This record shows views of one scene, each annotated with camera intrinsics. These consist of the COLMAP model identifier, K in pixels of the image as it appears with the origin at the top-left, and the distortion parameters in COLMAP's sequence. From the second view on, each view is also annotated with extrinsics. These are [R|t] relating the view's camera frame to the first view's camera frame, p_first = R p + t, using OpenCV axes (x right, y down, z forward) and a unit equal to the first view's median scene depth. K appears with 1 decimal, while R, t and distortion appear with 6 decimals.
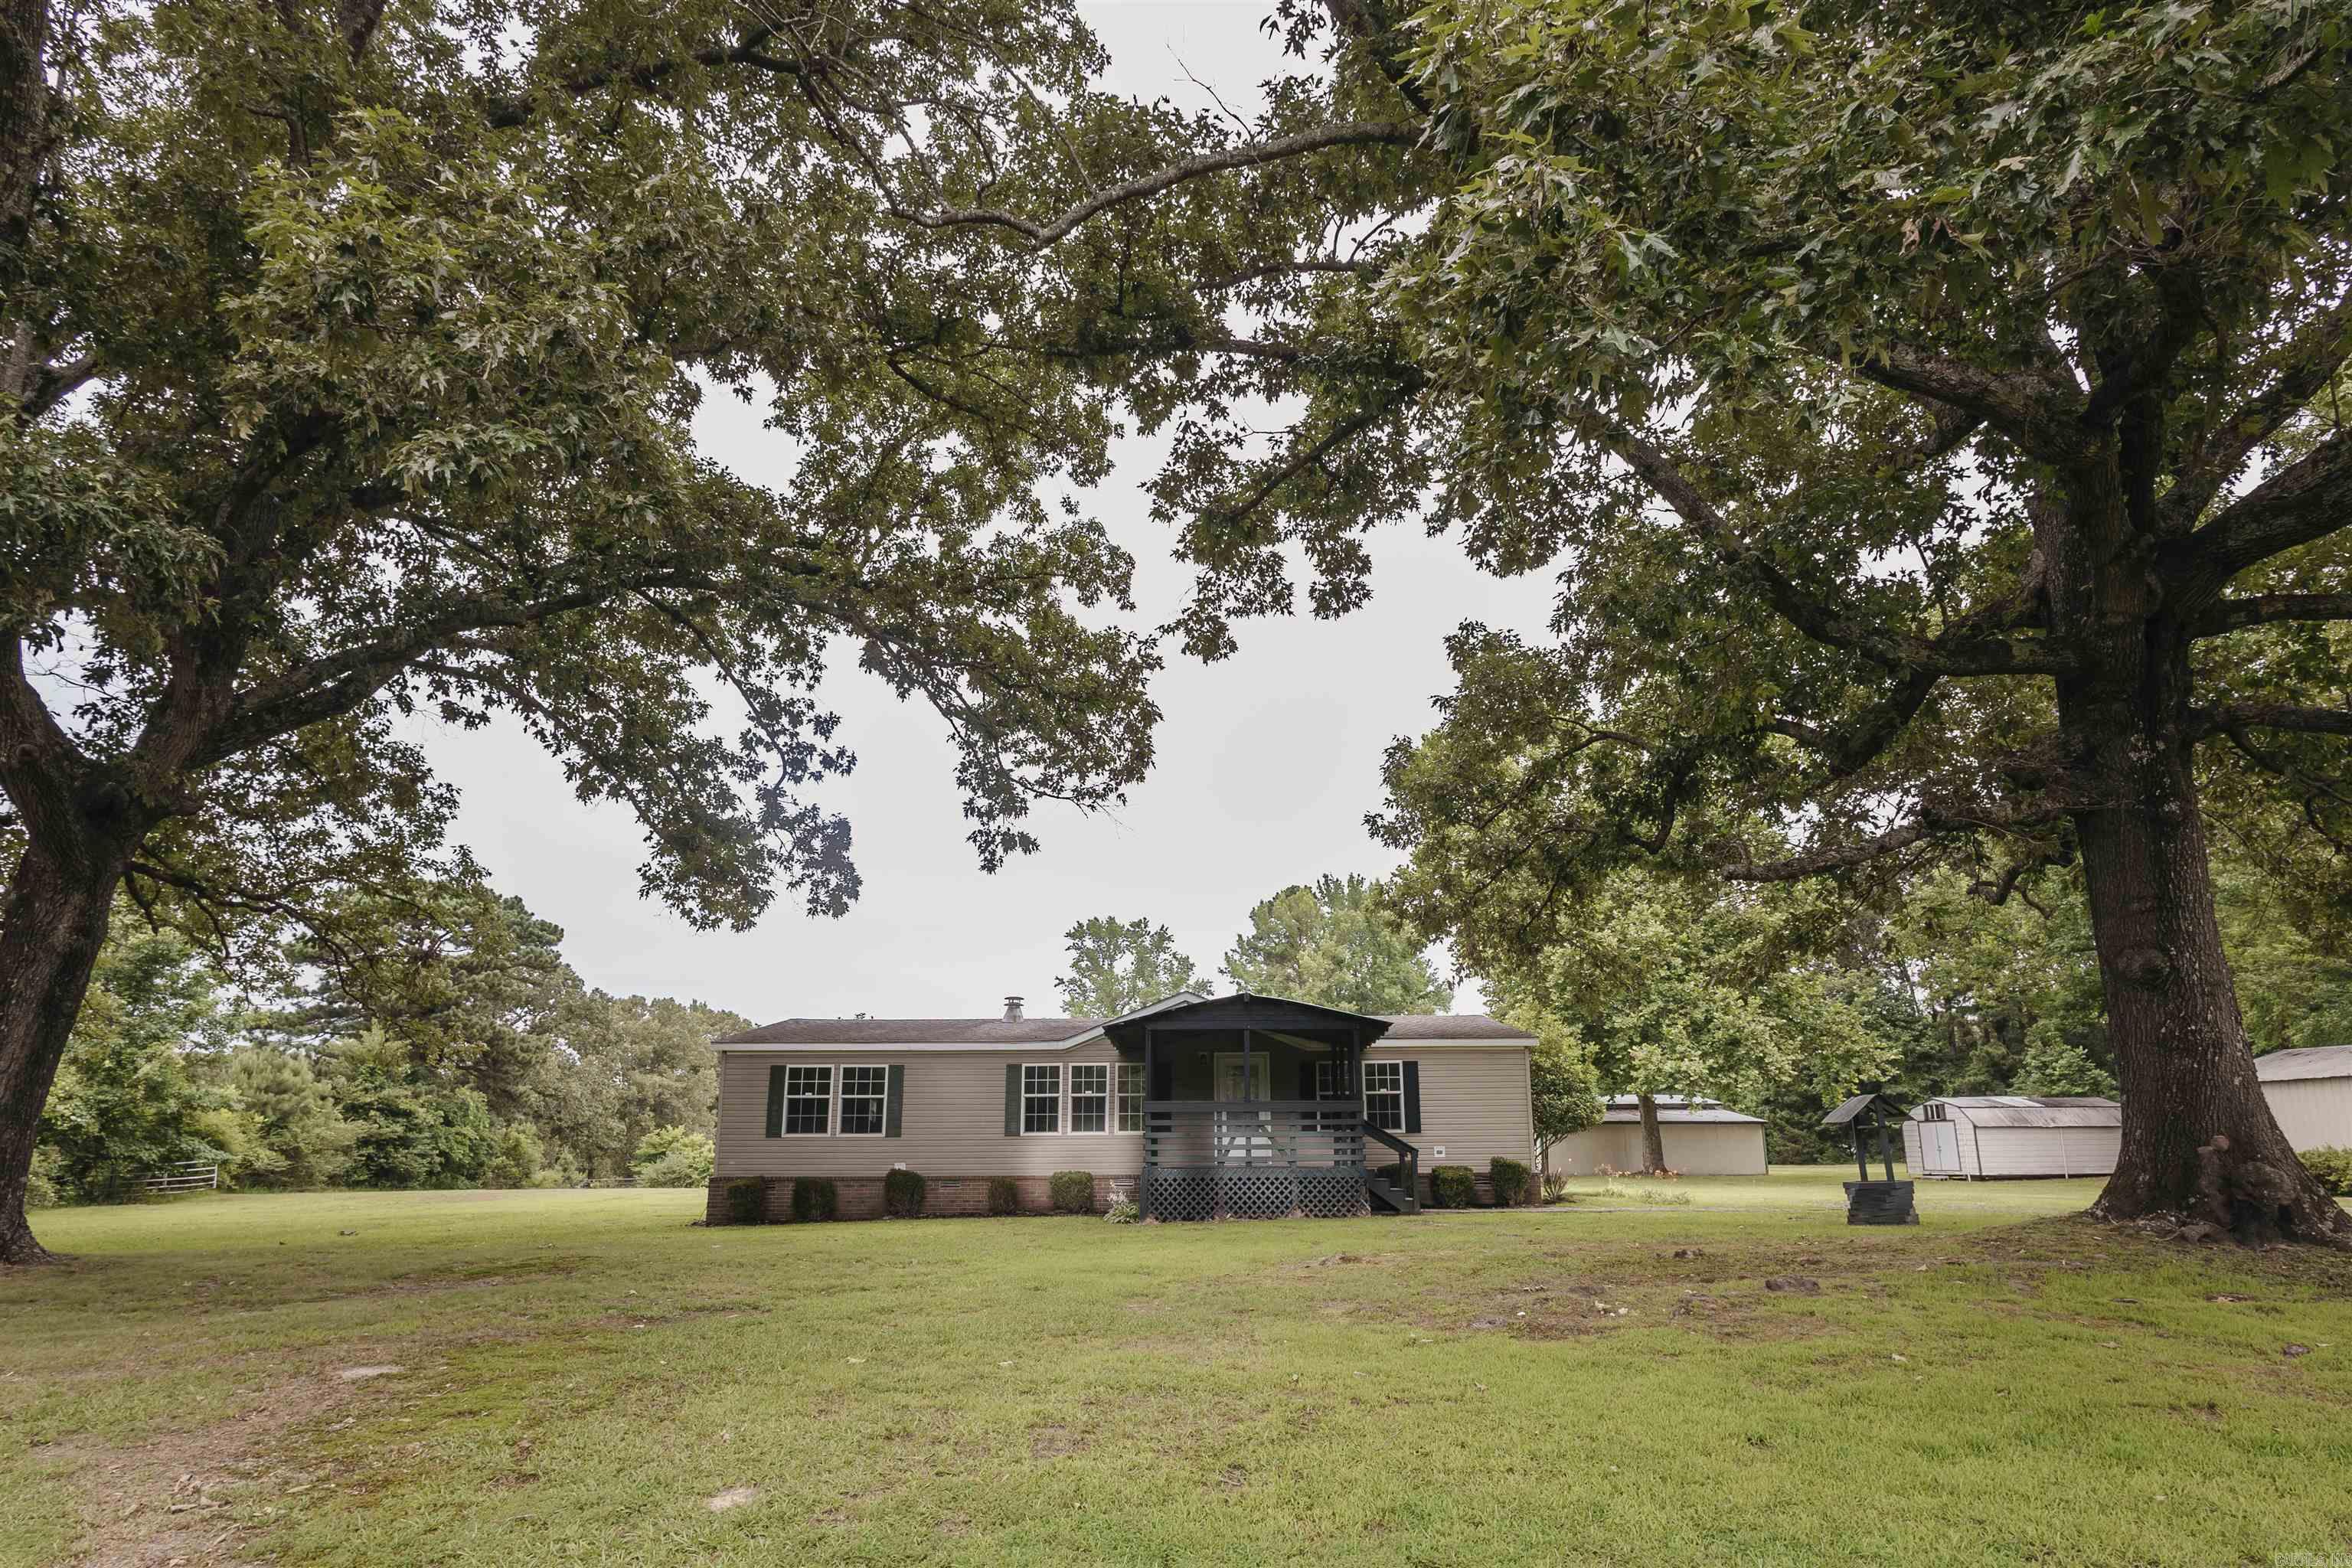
lens RADIAL K [[1066.7, 0, 1180.4], [0, 1066.7, 902.5], [0, 0, 1]] dist [0.002515, -0.000174]
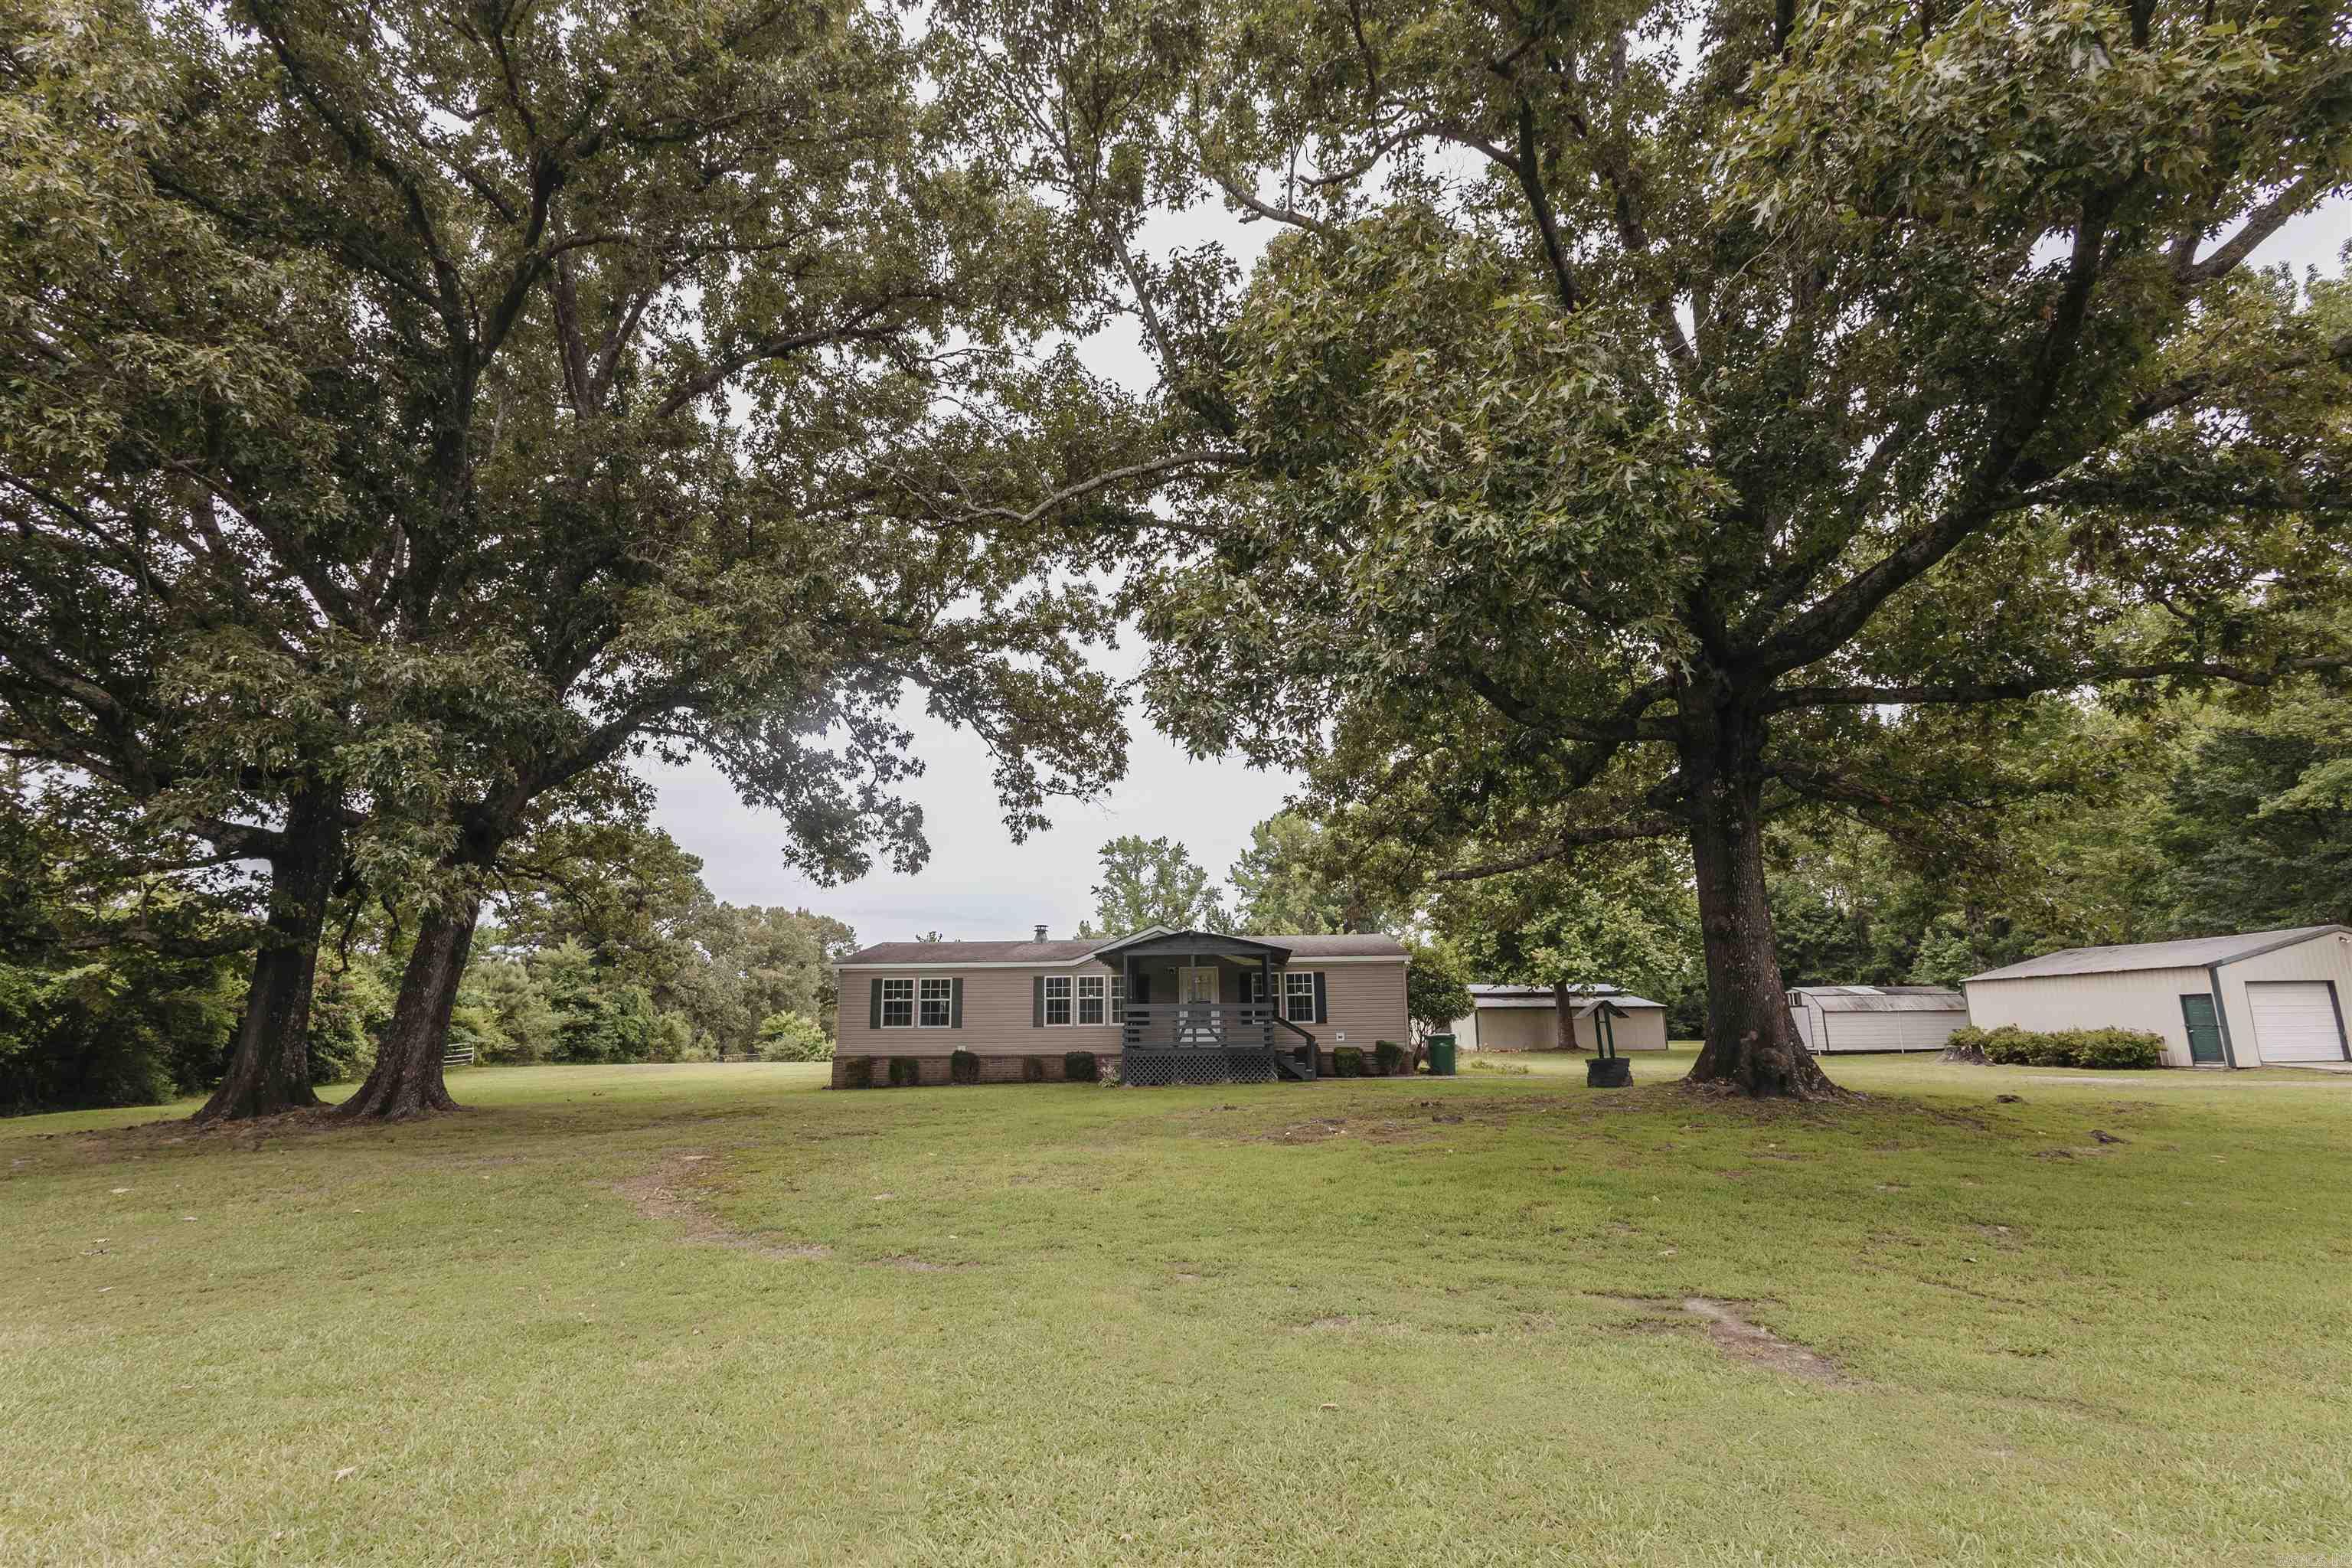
lens RADIAL K [[1071.8, 0, 1176.0], [0, 1071.8, 784.0], [0, 0, 1]] dist [0.003436, 0.000820]
pose [[0.997525, -0.018962, -0.067705, 0.126140], [0.019703, 0.999753, 0.010301, -0.114215], [0.067493, -0.011610, 0.997652, -0.405164]]
